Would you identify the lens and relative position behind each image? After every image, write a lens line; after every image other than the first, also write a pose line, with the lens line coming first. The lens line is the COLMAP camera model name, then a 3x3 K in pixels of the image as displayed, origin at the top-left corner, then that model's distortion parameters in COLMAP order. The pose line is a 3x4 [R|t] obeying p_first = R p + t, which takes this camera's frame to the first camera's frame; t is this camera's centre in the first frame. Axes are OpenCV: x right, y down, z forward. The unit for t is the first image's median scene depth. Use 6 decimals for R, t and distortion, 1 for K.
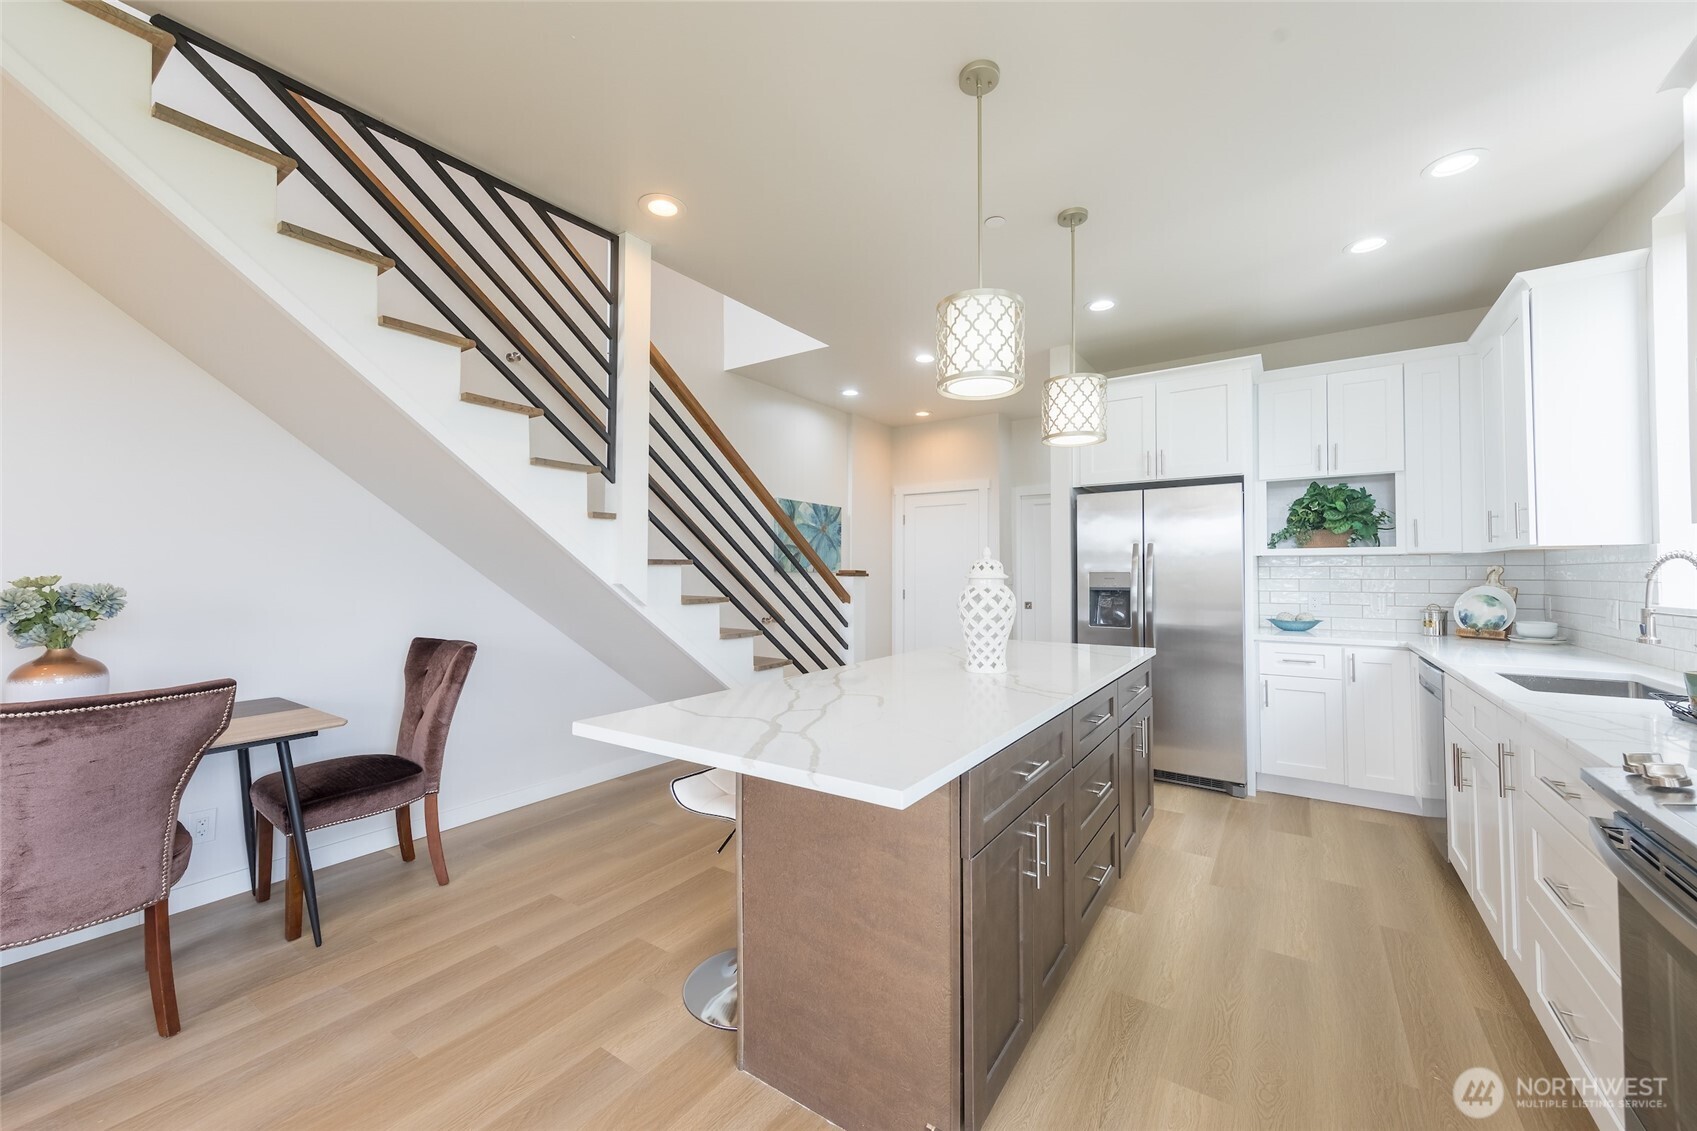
lens RADIAL K [[656.1, 0, 847.4], [0, 656.1, 561.2], [0, 0, 1]] dist [0.003272, 0.000246]
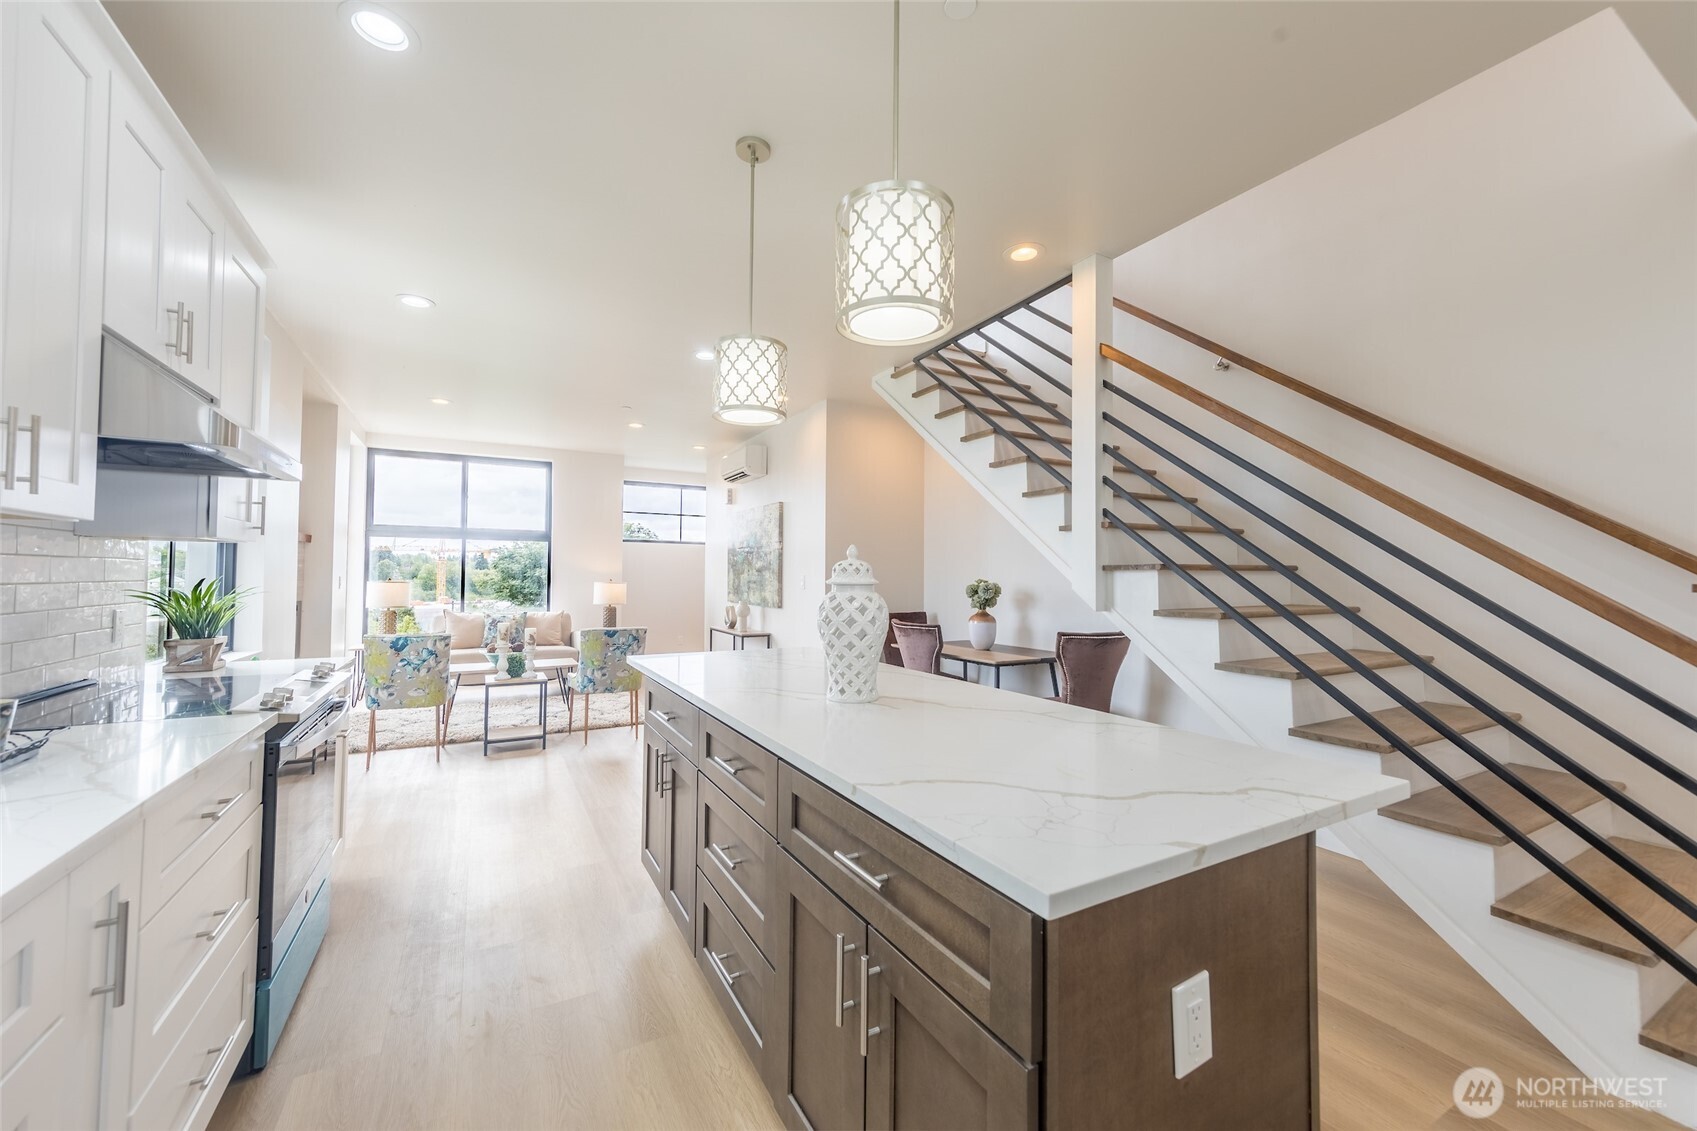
lens RADIAL K [[656.1, 0, 847.4], [0, 656.1, 561.2], [0, 0, 1]] dist [0.003272, 0.000246]
pose [[-0.448754, -0.024272, -0.893326, 0.716384], [0.008508, 0.999470, -0.031430, 0.018745], [0.893615, -0.021705, -0.448309, 1.034170]]
